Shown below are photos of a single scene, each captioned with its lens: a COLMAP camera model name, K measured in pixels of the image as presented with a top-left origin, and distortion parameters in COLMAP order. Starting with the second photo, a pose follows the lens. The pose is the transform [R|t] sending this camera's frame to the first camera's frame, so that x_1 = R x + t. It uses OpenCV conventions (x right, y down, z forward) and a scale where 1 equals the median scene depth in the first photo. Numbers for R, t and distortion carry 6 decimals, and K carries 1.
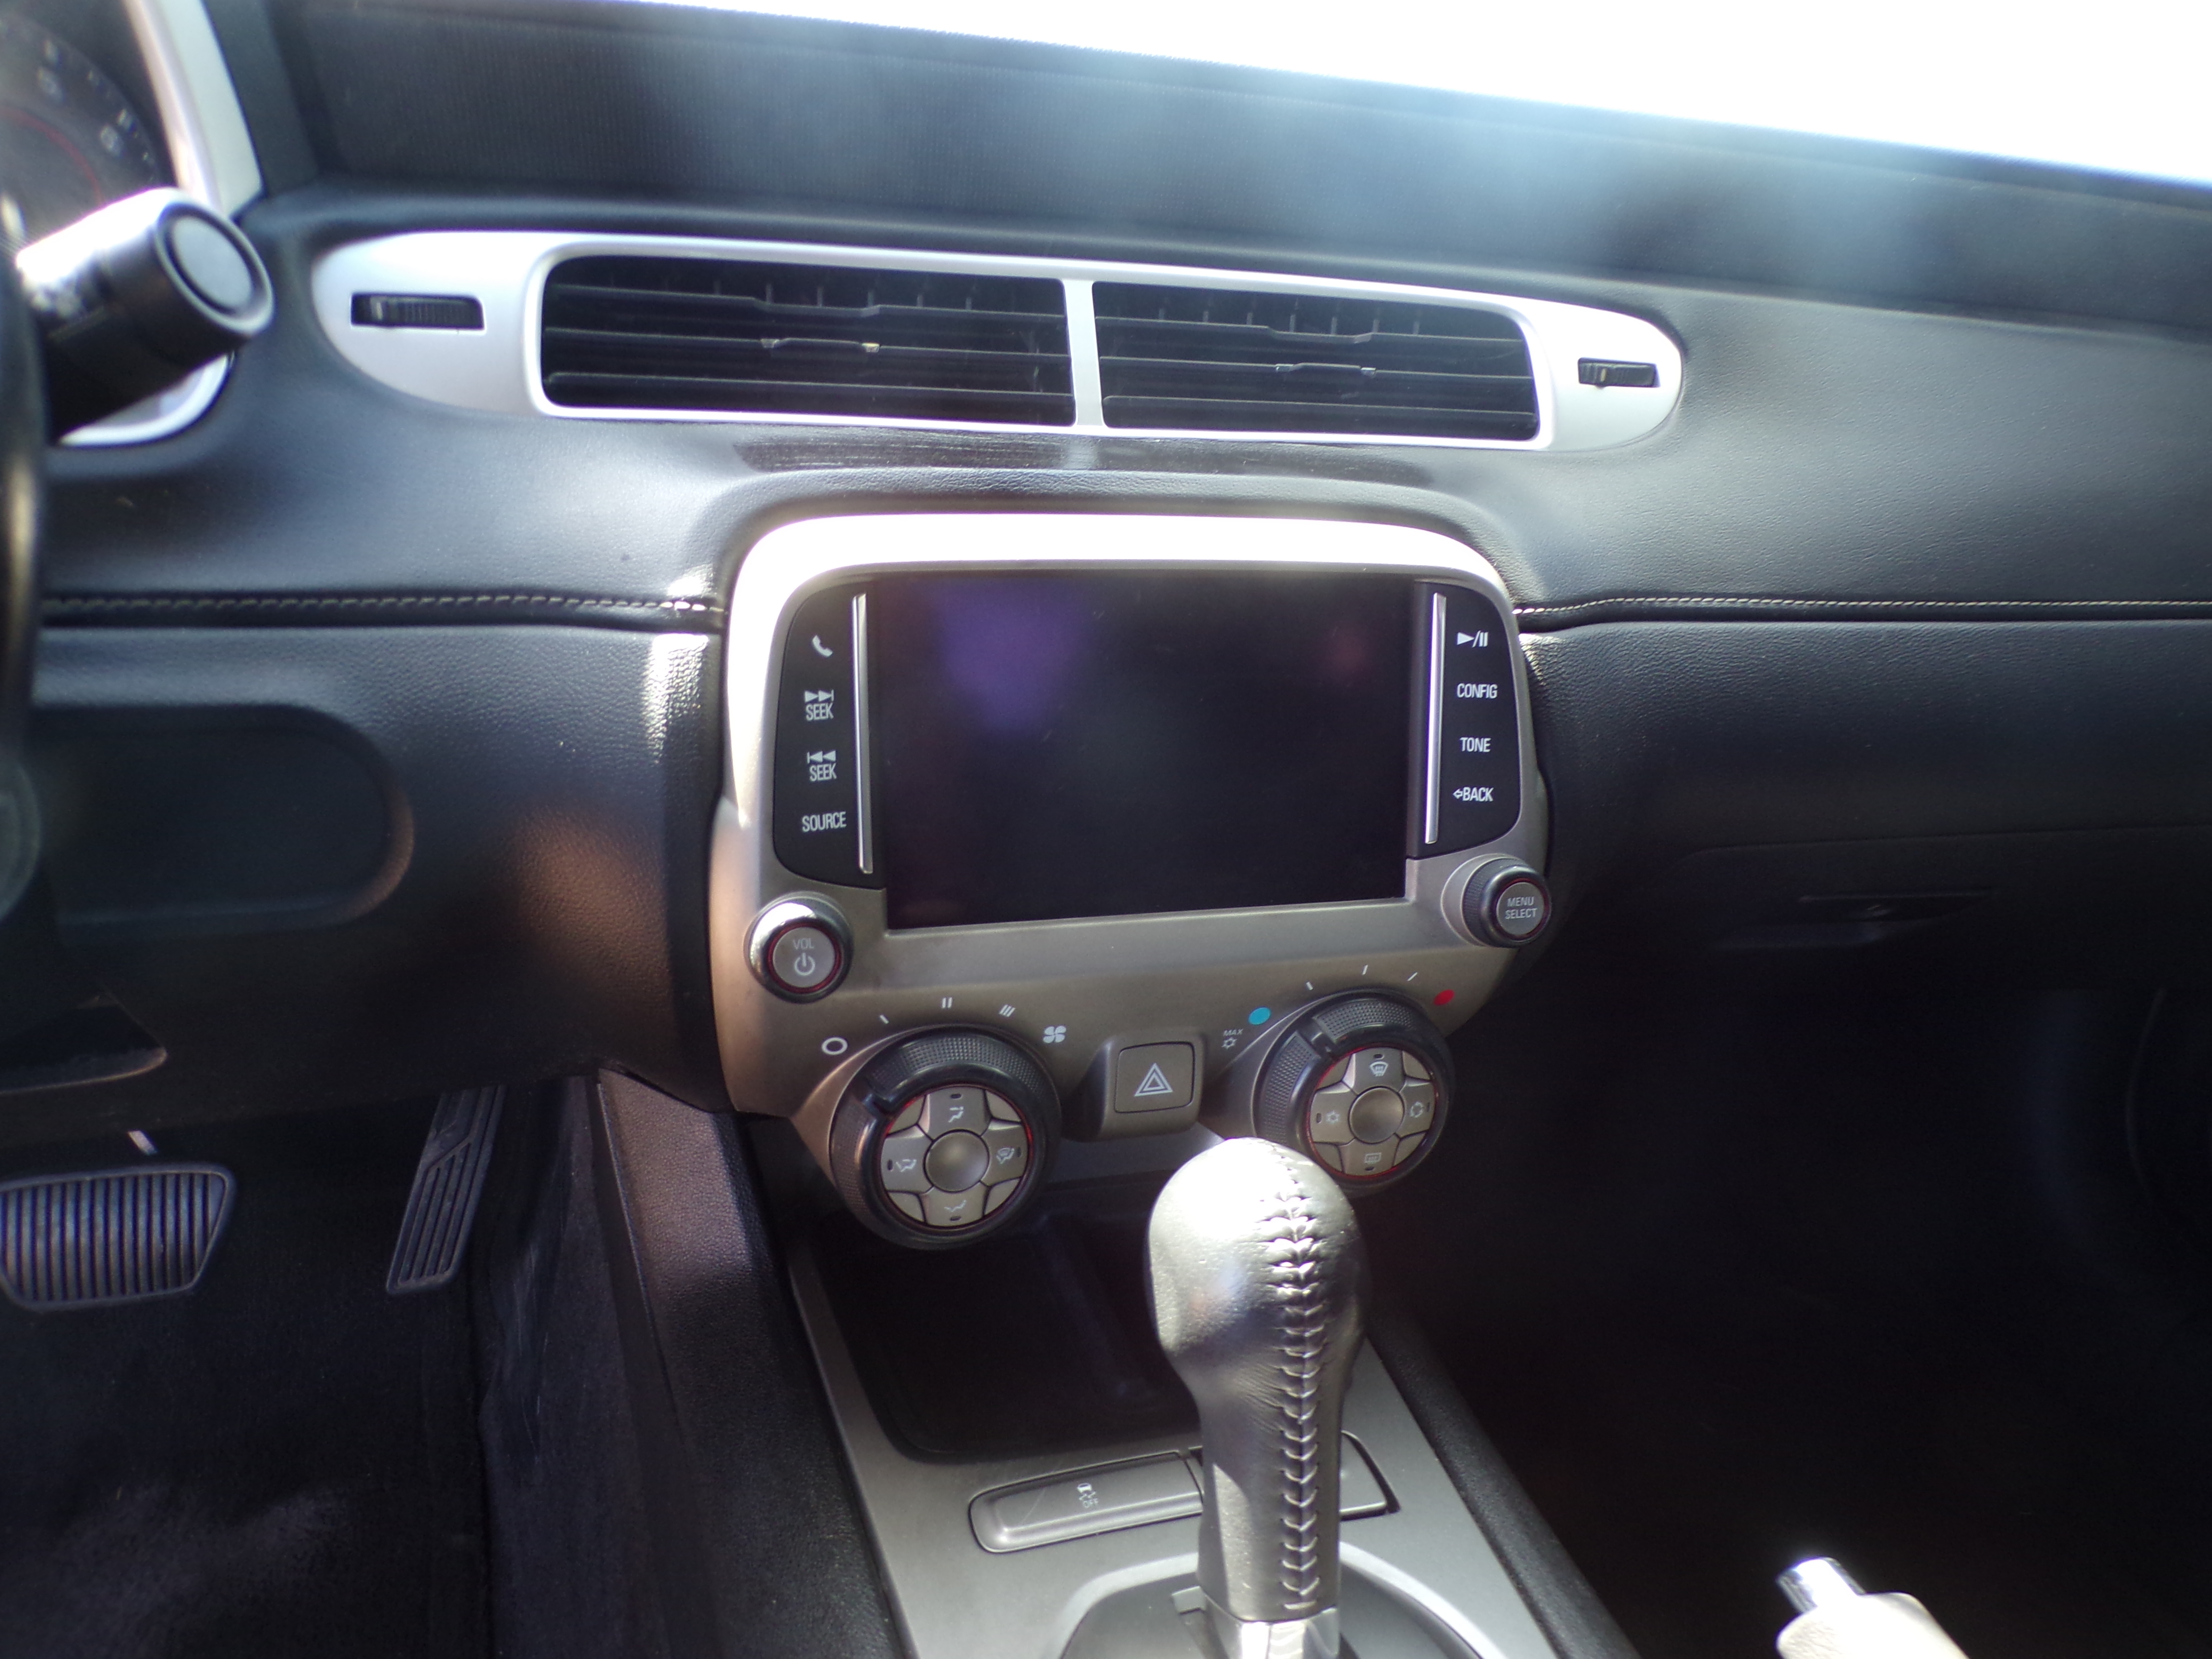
lens RADIAL K [[1550.1, 0, 1074.9], [0, 1550.1, 833.0], [0, 0, 1]] dist [0.000166, 0.000096]
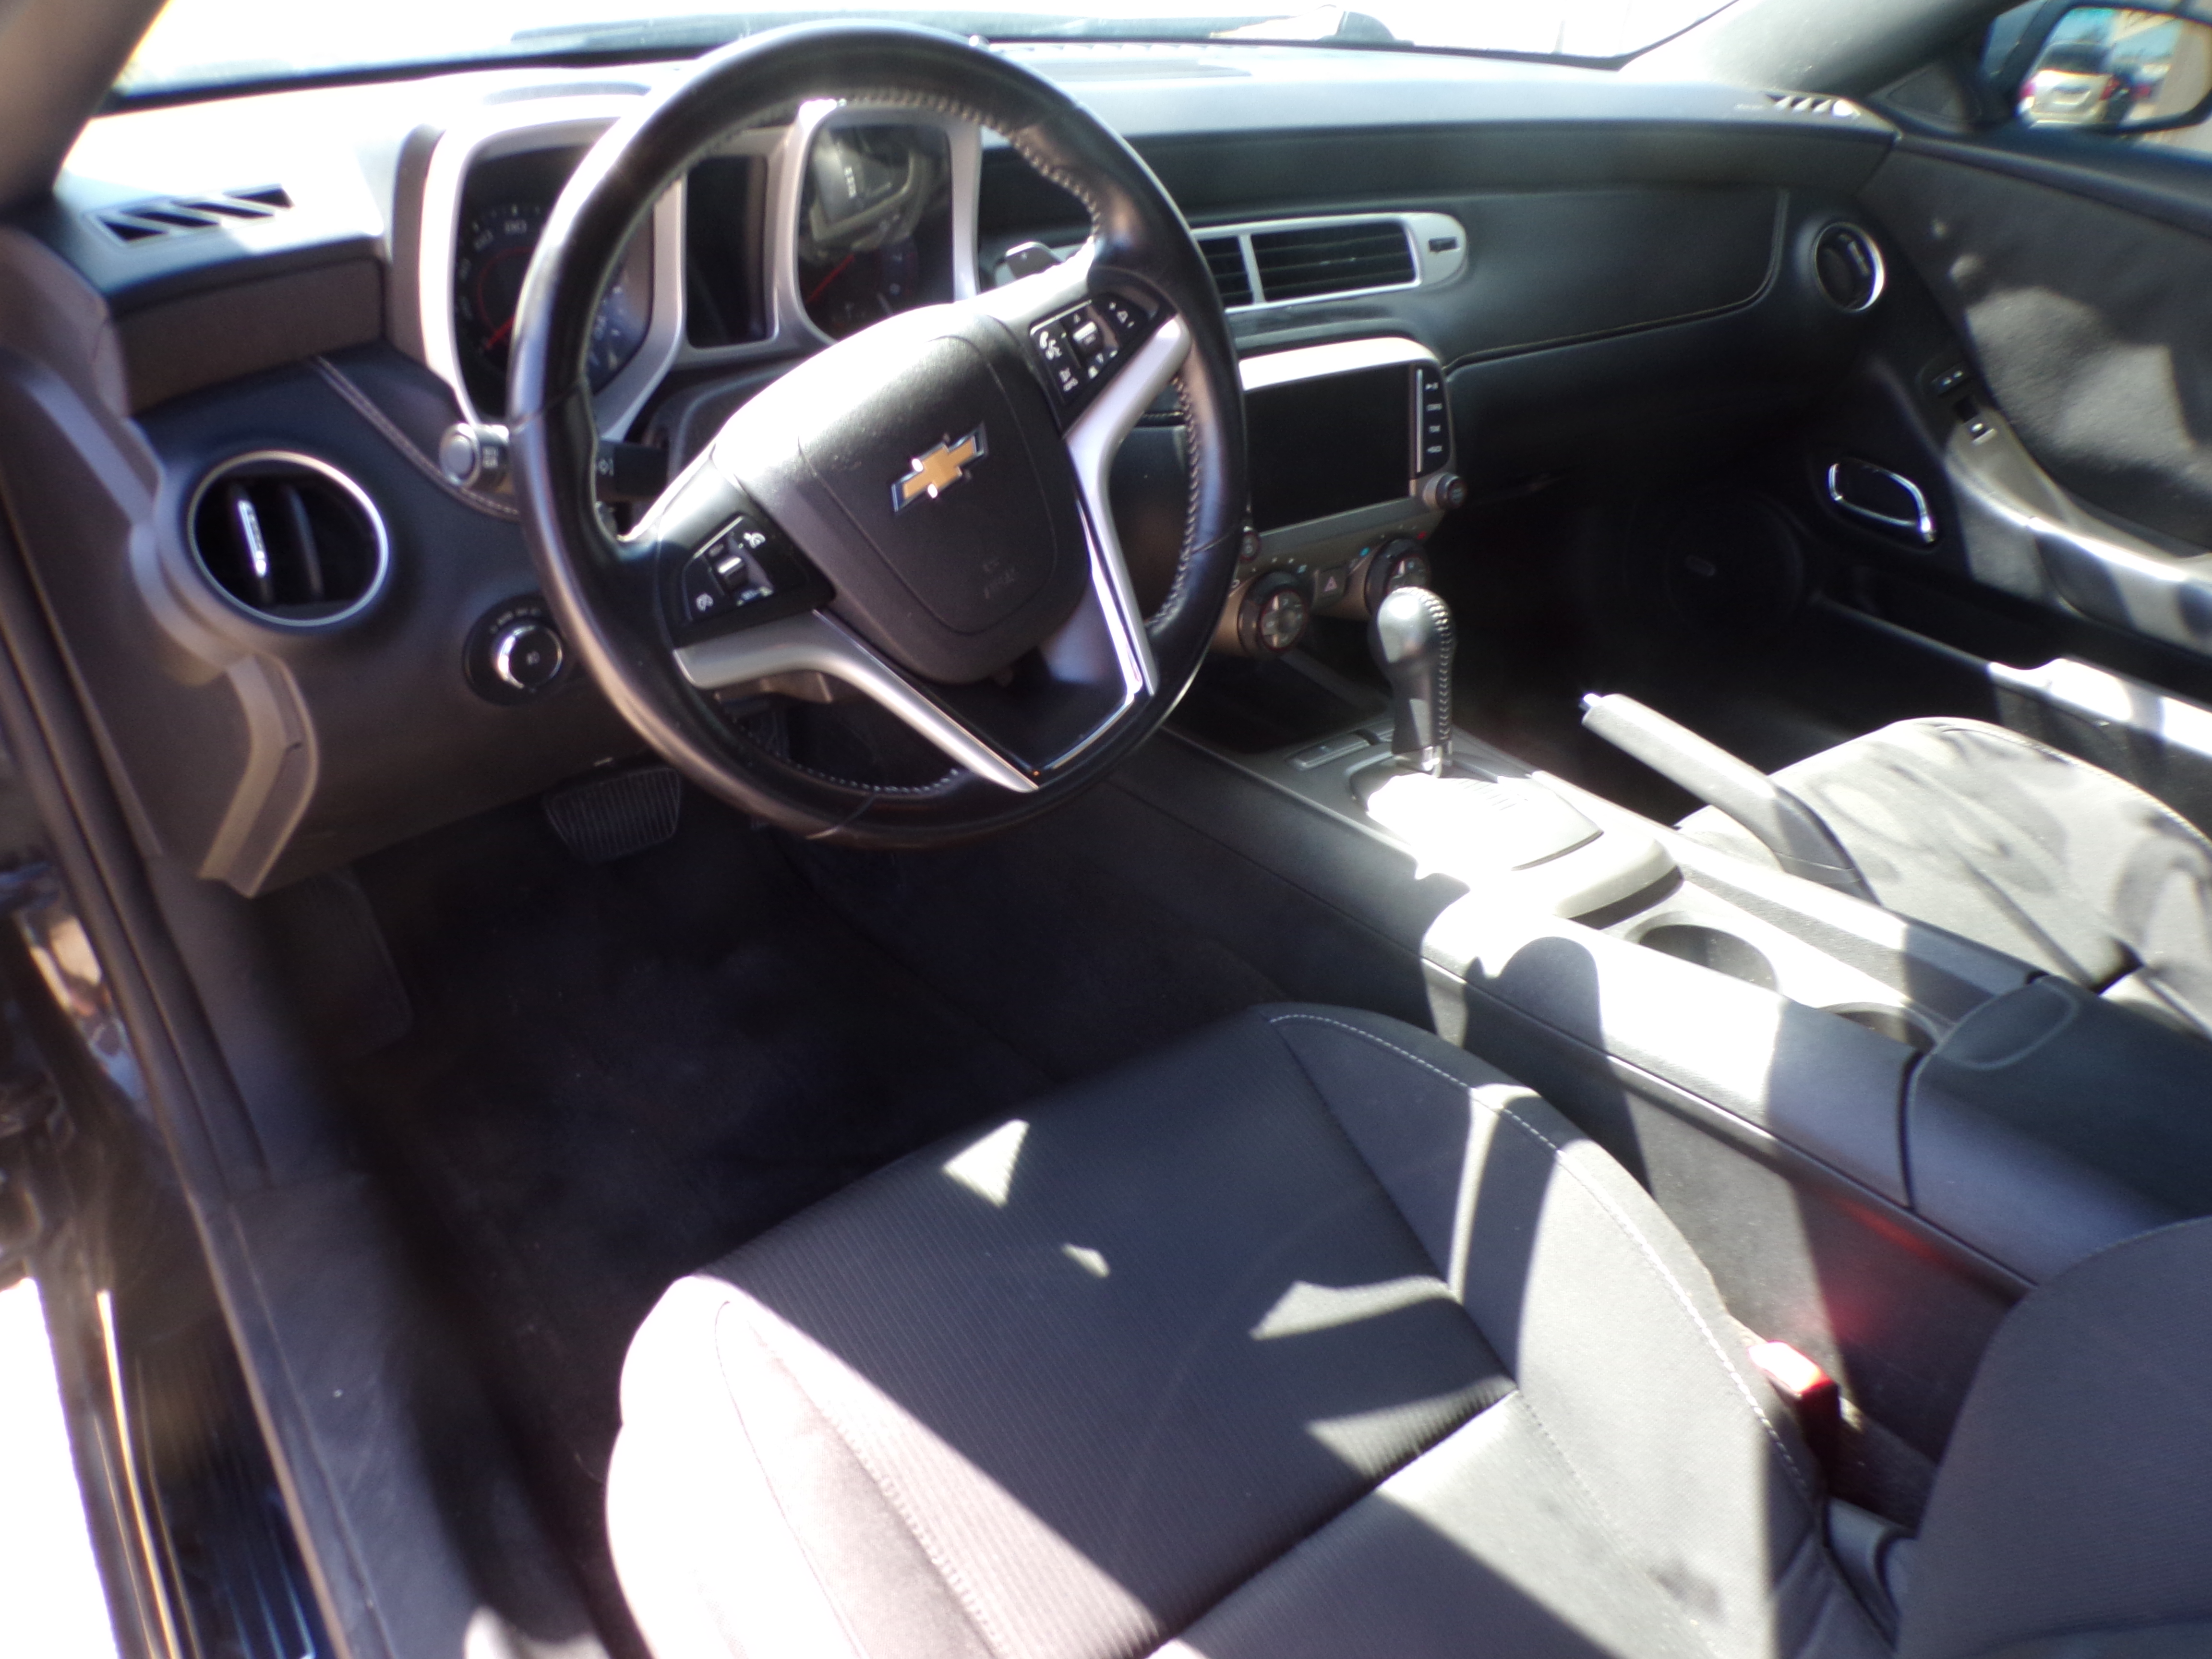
lens RADIAL K [[1550.1, 0, 1074.9], [0, 1550.1, 833.0], [0, 0, 1]] dist [0.000166, 0.000096]
pose [[0.940110, -0.198100, 0.277397, -1.084212], [0.130494, 0.960954, 0.244006, -0.114365], [-0.314903, -0.193194, 0.929253, -1.235599]]
